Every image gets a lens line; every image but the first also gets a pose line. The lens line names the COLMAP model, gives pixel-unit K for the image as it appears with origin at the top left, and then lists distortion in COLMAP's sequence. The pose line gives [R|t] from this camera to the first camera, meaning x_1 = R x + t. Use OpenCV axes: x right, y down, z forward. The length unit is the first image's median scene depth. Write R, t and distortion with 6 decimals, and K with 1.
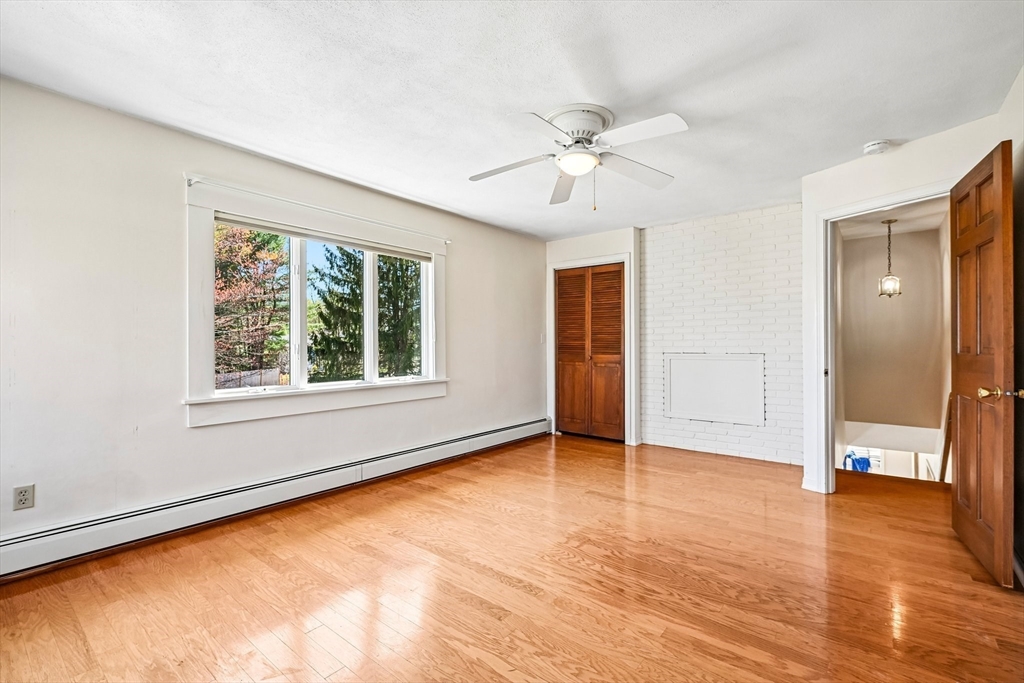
lens RADIAL K [[458.8, 0, 511.0], [0, 458.8, 341.4], [0, 0, 1]] dist [-0.000969, 0.000294]
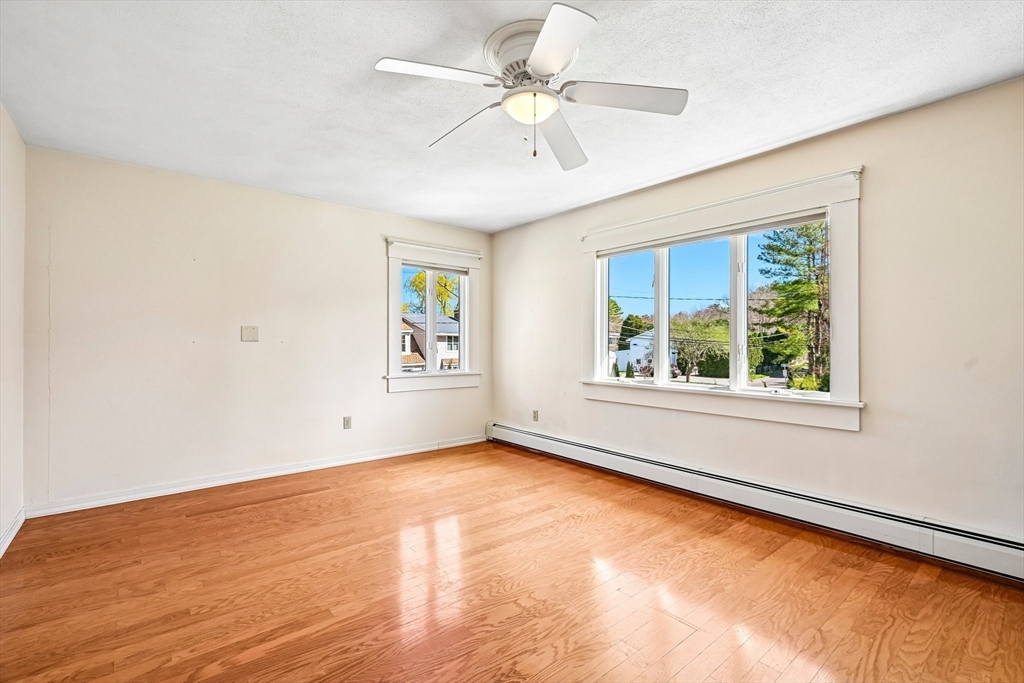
lens RADIAL K [[458.8, 0, 511.0], [0, 458.8, 341.4], [0, 0, 1]] dist [-0.000969, 0.000294]
pose [[-0.205767, -0.003201, -0.978596, 0.817793], [0.003380, 0.999986, -0.003982, 0.002593], [0.978595, -0.004127, -0.205753, 1.028946]]
